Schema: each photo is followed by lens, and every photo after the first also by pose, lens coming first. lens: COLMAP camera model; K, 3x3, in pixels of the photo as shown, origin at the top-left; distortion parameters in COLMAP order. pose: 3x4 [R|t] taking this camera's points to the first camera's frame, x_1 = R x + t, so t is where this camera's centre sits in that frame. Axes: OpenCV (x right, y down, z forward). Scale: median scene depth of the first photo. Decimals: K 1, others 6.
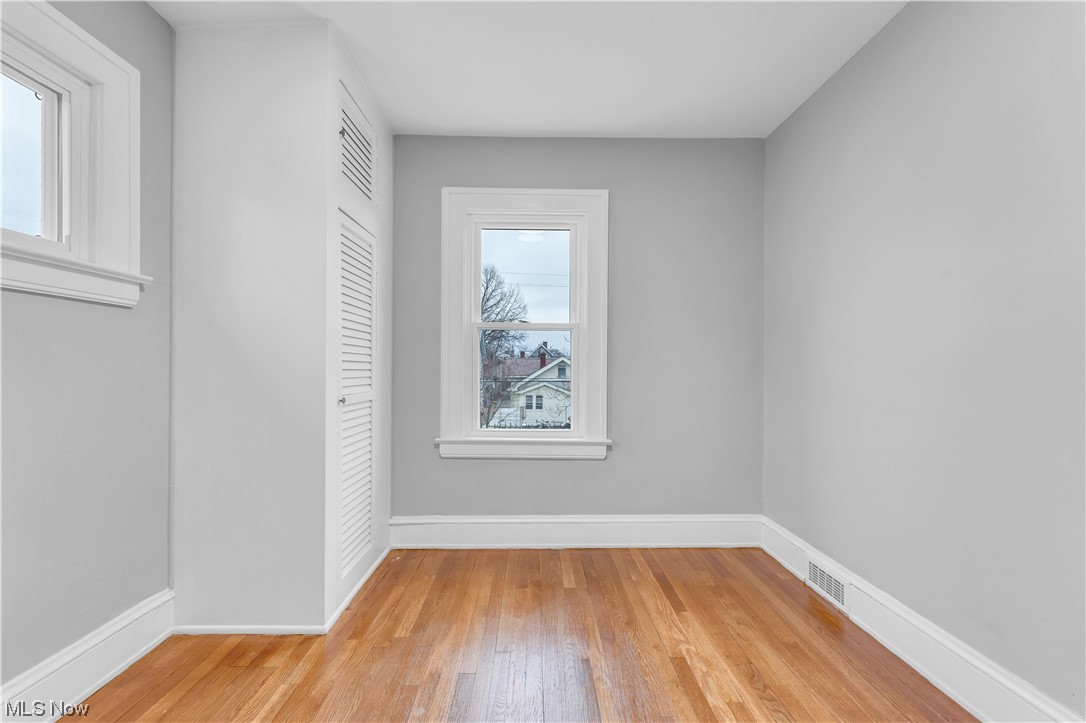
lens RADIAL K [[434.7, 0, 540.5], [0, 434.7, 373.5], [0, 0, 1]] dist [0.001030, 0.000062]
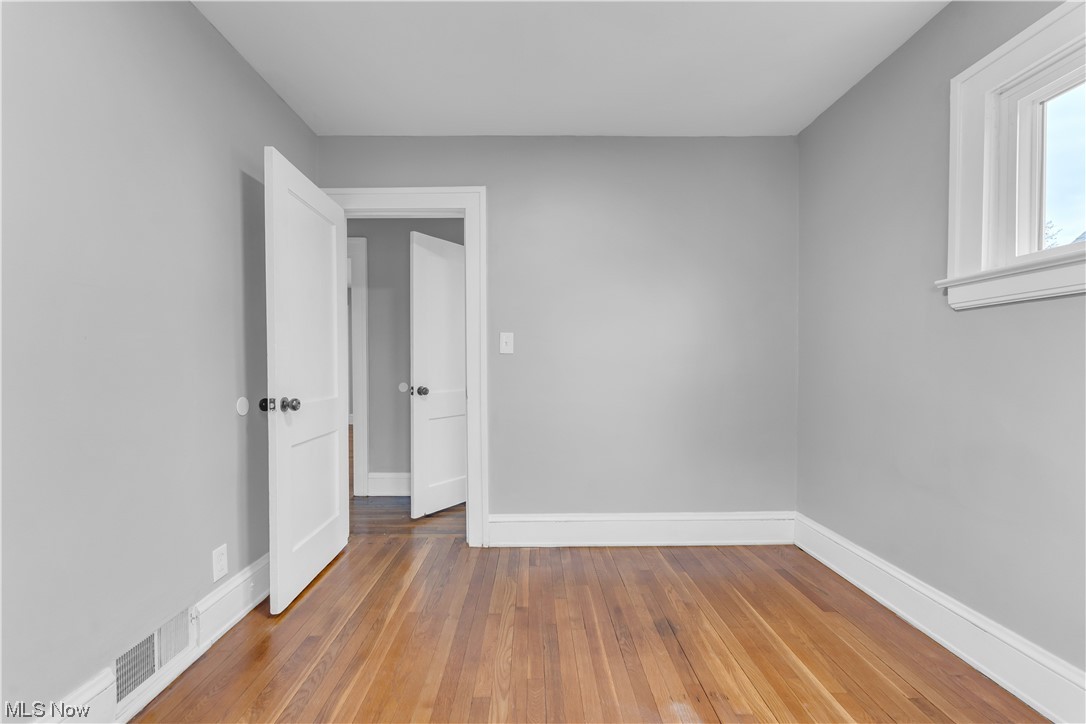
lens RADIAL K [[436.7, 0, 538.3], [0, 436.7, 368.9], [0, 0, 1]] dist [-0.001552, -0.000423]
pose [[0.999990, -0.003401, 0.002831, -0.117970], [0.003419, 0.999975, -0.006184, 0.000922], [-0.002810, 0.006194, 0.999977, -0.001419]]
